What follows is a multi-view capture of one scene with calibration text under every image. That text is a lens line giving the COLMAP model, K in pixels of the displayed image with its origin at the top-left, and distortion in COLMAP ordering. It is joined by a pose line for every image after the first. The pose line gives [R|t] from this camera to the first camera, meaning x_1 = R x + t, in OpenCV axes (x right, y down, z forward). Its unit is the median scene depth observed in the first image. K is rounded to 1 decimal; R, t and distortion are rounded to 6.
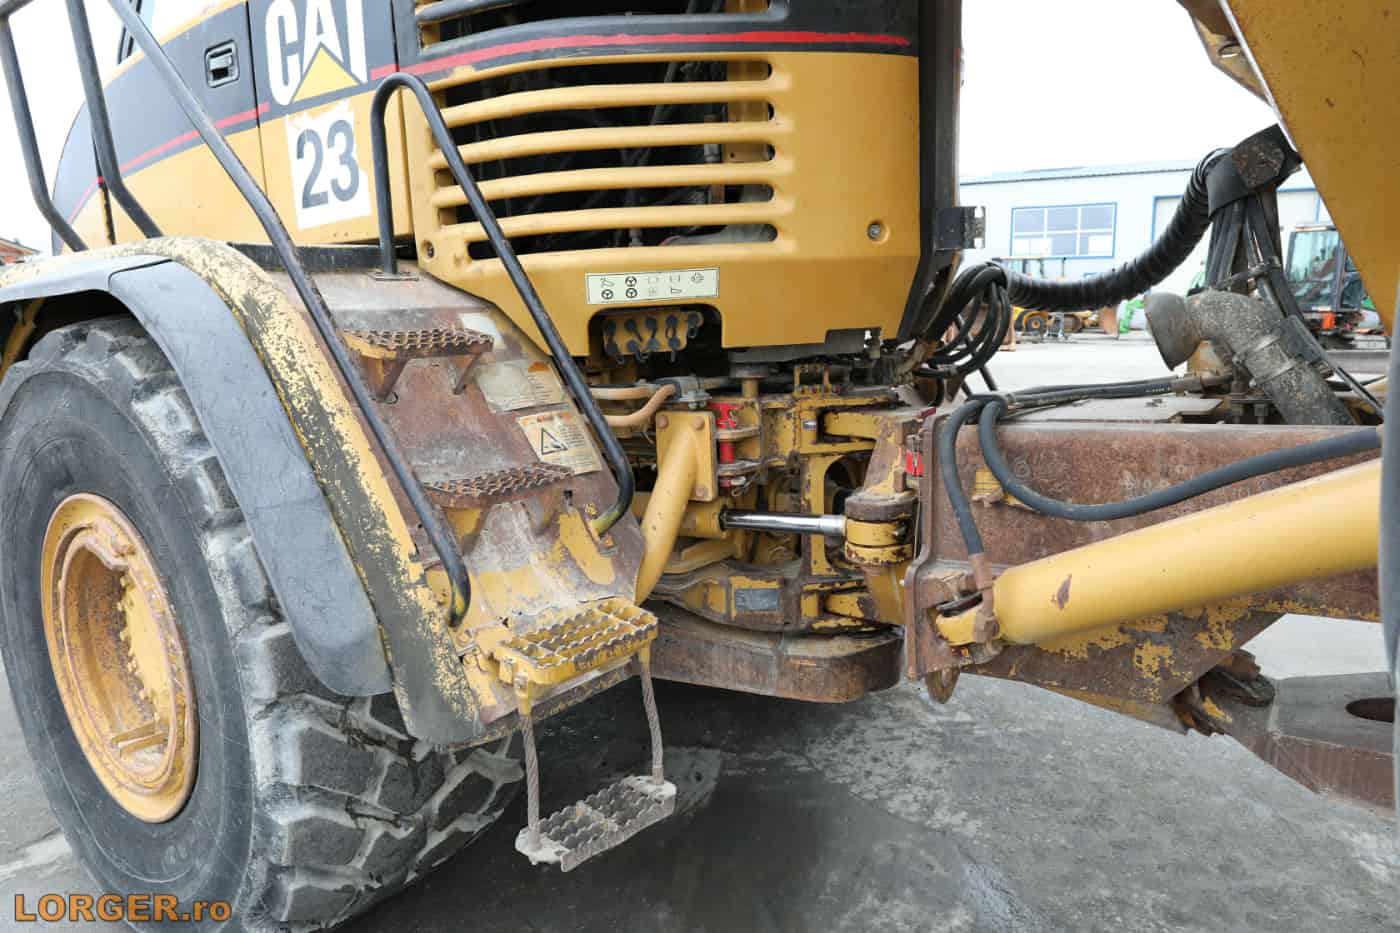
lens RADIAL K [[964.3, 0, 700.0], [0, 964.3, 466.5], [0, 0, 1]] dist [-0.046927, 0.001674]
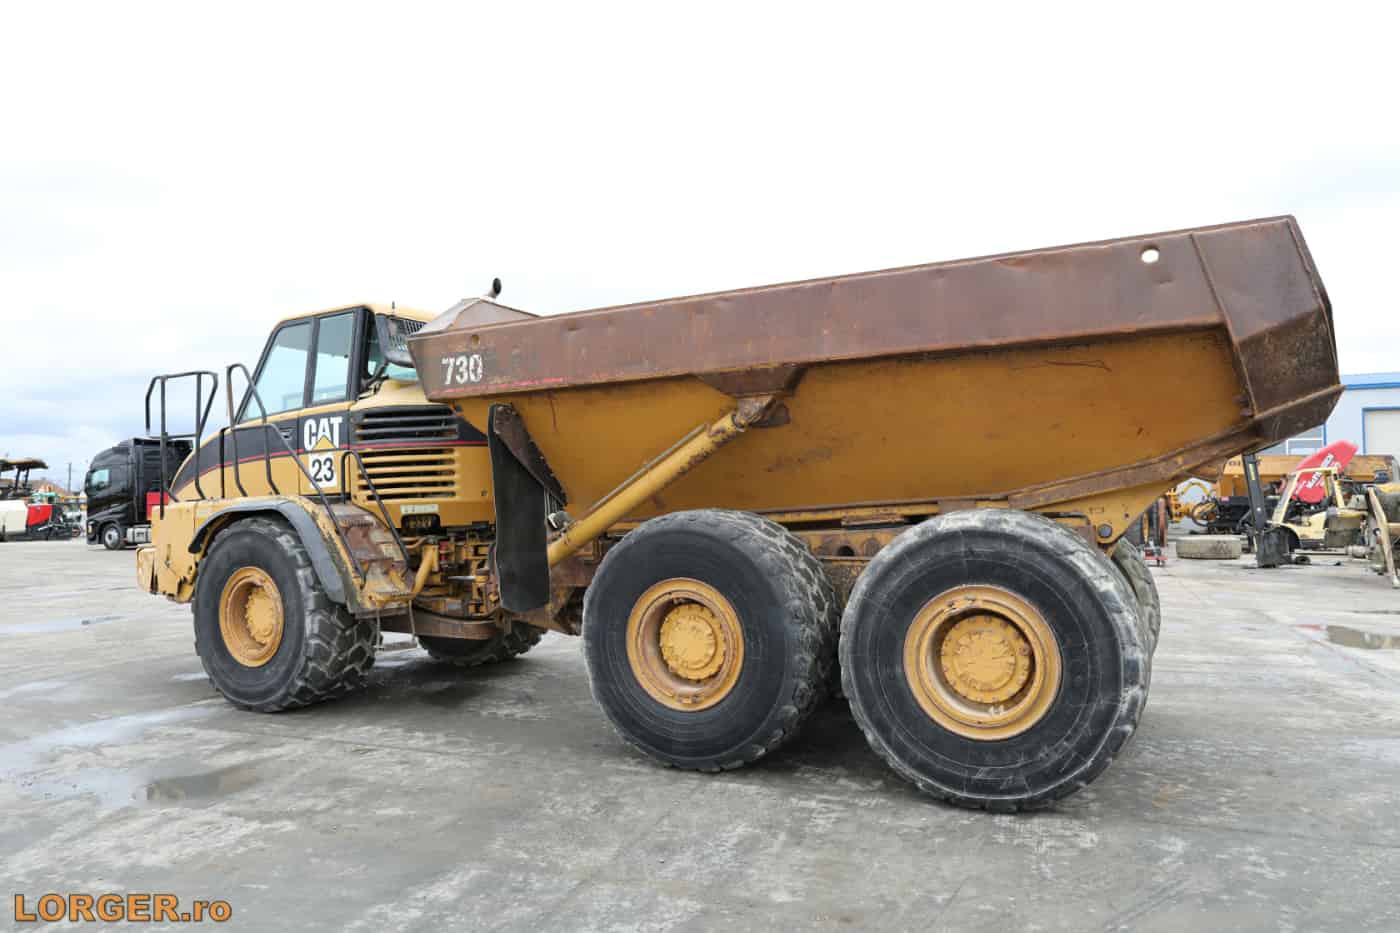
lens RADIAL K [[964.3, 0, 700.0], [0, 964.3, 466.5], [0, 0, 1]] dist [-0.046927, 0.001674]
pose [[0.991411, 0.011028, 0.130316, 0.510092], [0.016865, 0.977338, -0.211011, 0.425236], [-0.129690, 0.211397, 0.968758, -2.597588]]
